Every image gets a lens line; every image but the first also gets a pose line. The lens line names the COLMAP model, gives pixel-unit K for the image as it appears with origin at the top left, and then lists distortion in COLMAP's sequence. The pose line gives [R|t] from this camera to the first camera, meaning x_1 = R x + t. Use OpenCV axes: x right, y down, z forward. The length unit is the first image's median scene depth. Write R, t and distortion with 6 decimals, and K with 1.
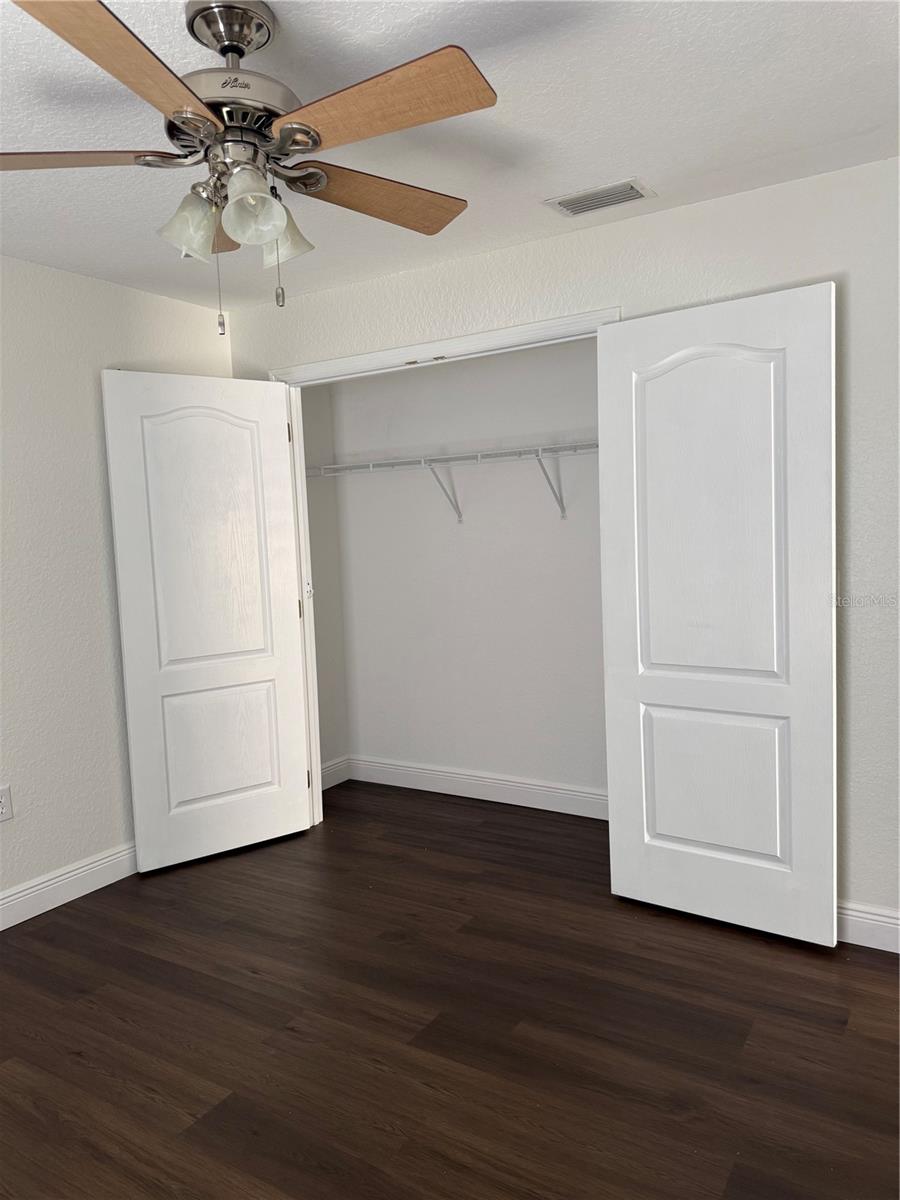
lens RADIAL K [[834.2, 0, 452.4], [0, 834.2, 603.5], [0, 0, 1]] dist [-0.005562, -0.000886]
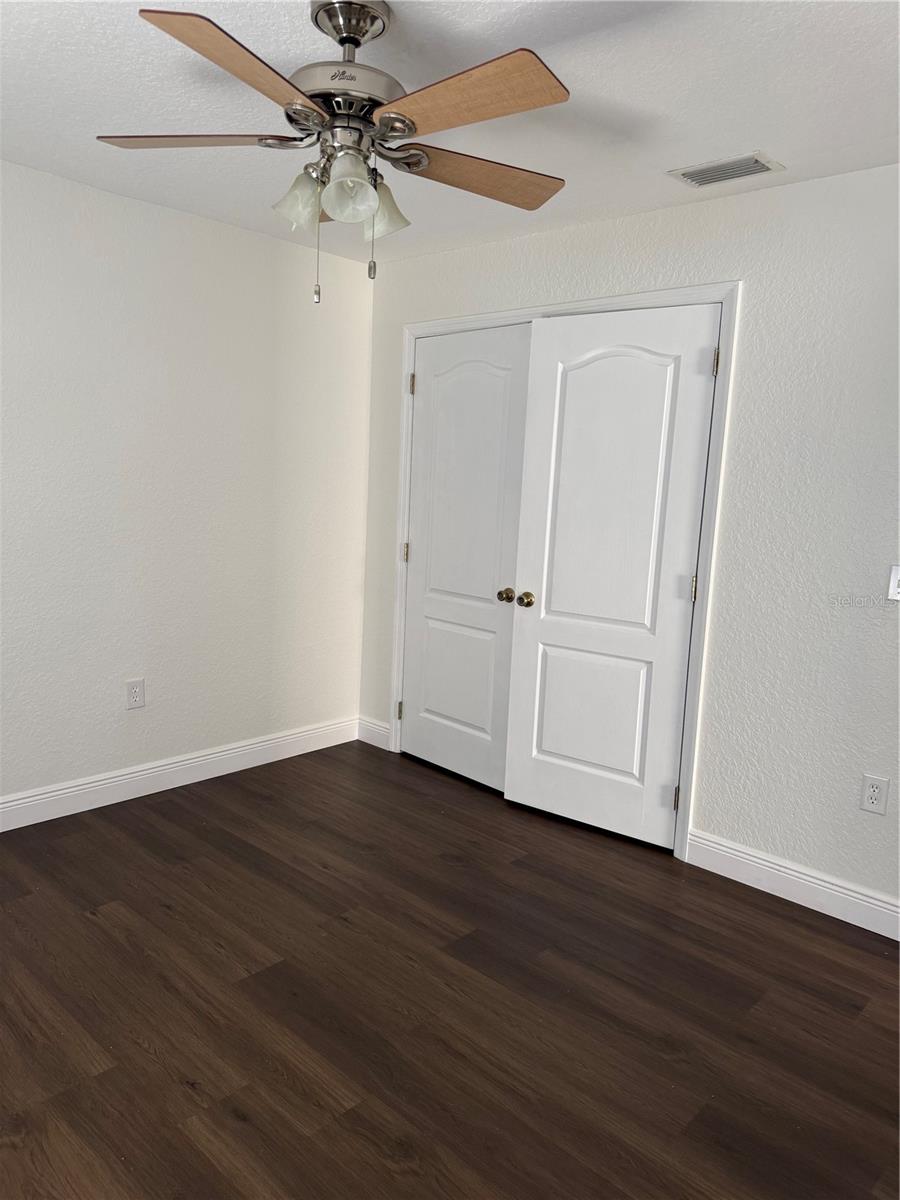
lens RADIAL K [[829.3, 0, 450.0], [0, 829.3, 600.0], [0, 0, 1]] dist [0.005739, -0.007707]
pose [[0.978357, 0.111719, -0.174174, 0.139577], [-0.101920, 0.992716, 0.064251, -0.010678], [0.180083, -0.045109, 0.982617, -0.094722]]
